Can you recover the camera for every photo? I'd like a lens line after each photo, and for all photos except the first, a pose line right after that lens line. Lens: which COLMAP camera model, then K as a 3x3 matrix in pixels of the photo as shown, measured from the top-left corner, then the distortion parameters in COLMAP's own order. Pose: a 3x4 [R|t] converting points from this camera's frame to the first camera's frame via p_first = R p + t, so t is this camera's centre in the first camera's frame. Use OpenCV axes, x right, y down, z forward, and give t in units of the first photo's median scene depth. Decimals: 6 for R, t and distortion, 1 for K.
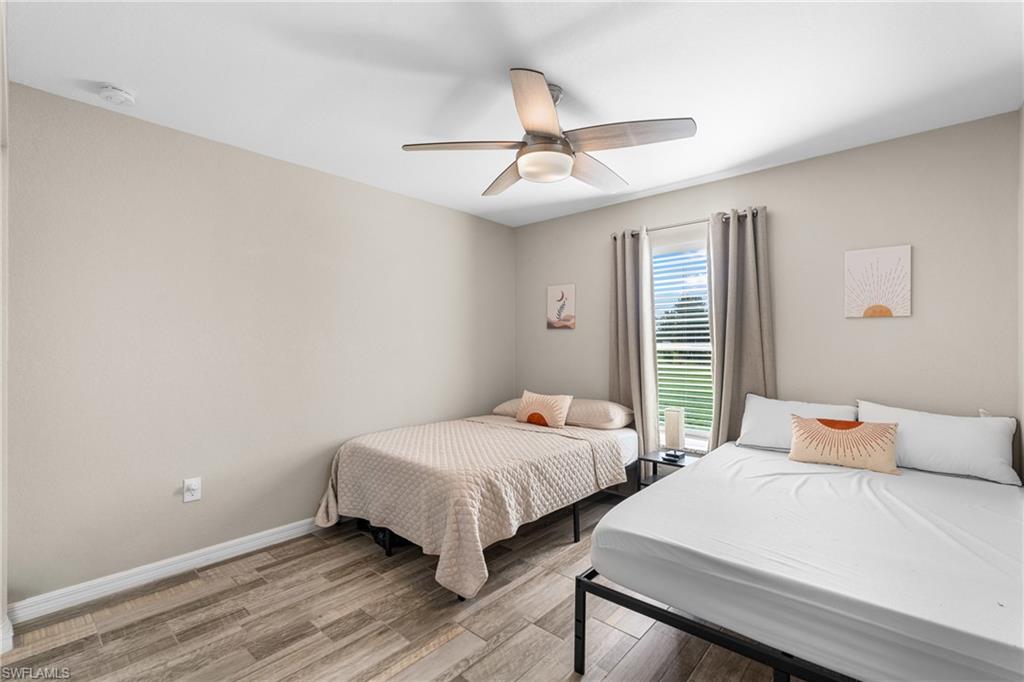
lens RADIAL K [[445.4, 0, 510.2], [0, 445.4, 341.9], [0, 0, 1]] dist [-0.012758, 0.000782]
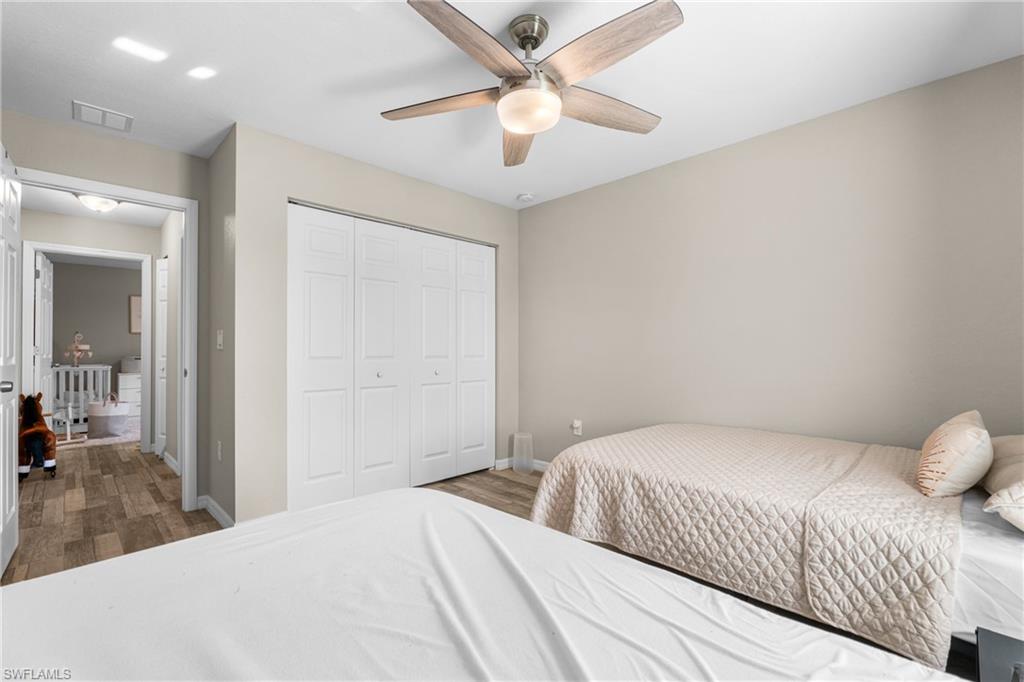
lens RADIAL K [[445.4, 0, 510.0], [0, 445.4, 345.9], [0, 0, 1]] dist [-0.012758, 0.000782]
pose [[-0.056656, -0.010320, -0.998340, 0.796018], [0.003612, 0.999938, -0.010542, 0.068836], [0.998387, -0.004204, -0.056615, 0.845910]]
